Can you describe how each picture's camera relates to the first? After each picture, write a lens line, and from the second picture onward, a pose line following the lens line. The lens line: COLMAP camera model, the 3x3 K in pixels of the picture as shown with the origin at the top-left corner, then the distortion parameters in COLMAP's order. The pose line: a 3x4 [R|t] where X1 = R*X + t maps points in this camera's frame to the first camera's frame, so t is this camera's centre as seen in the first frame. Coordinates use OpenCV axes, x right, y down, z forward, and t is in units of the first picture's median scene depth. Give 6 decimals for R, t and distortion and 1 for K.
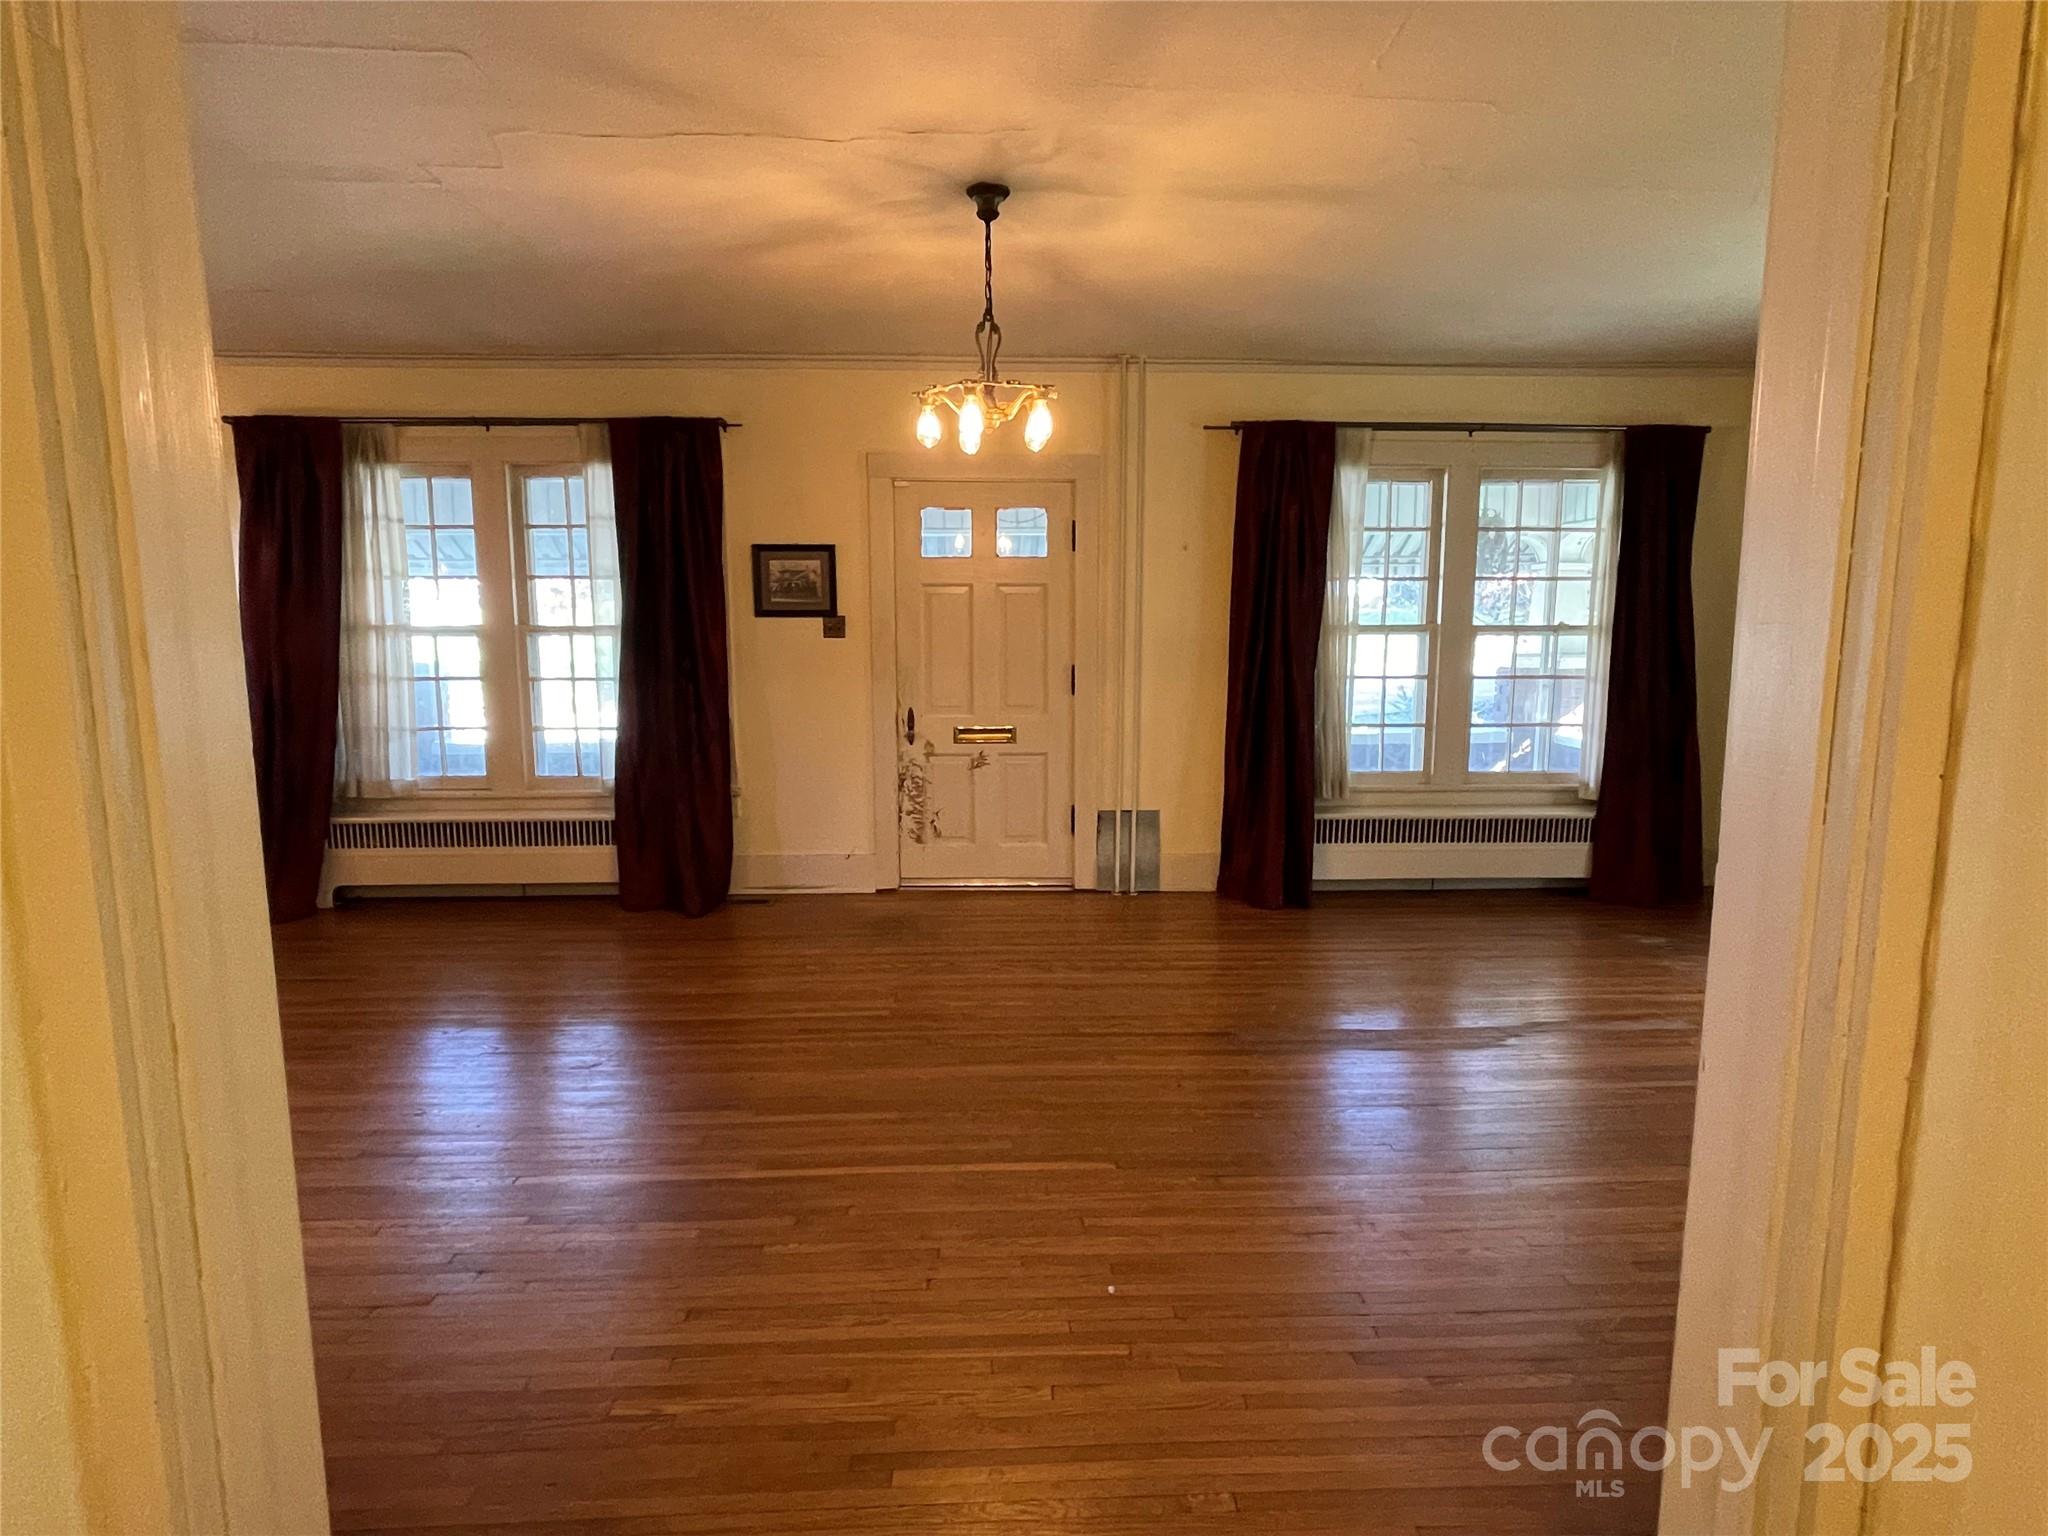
lens RADIAL K [[1058.0, 0, 1032.8], [0, 1058.0, 757.1], [0, 0, 1]] dist [-0.017509, -0.000206]
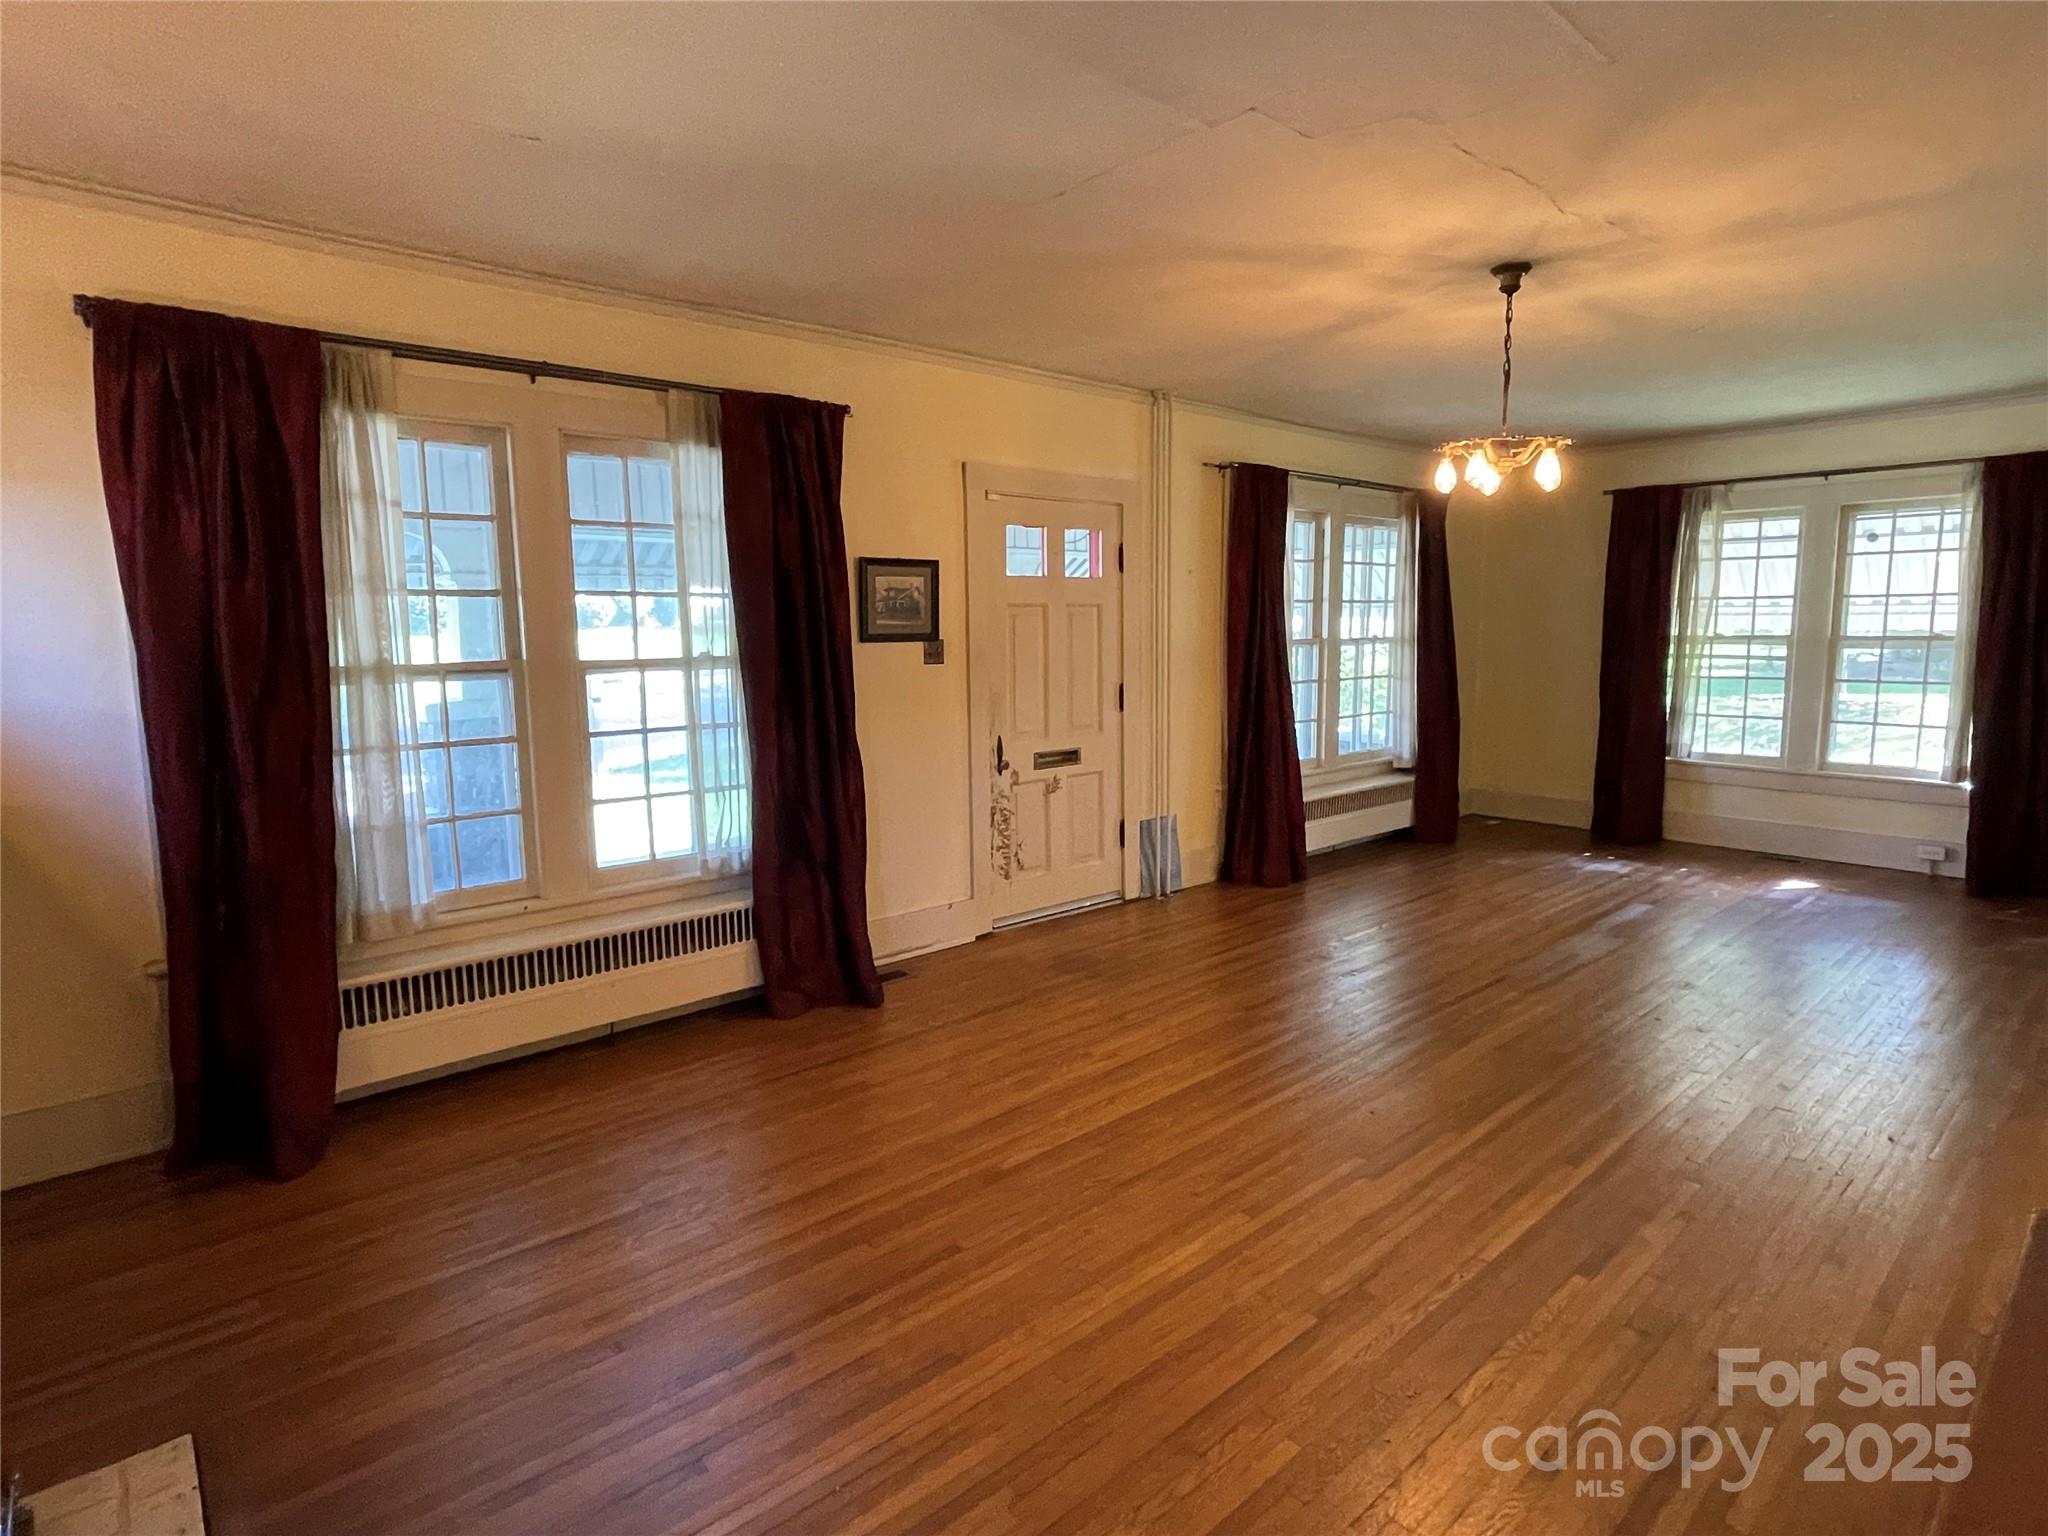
lens RADIAL K [[1058.0, 0, 1023.0], [0, 1058.0, 758.0], [0, 0, 1]] dist [-0.017509, -0.000206]
pose [[0.783750, -0.086240, 0.615060, -0.686881], [0.095496, 0.995270, 0.017862, -0.042762], [-0.613690, 0.044736, 0.788278, 0.252915]]
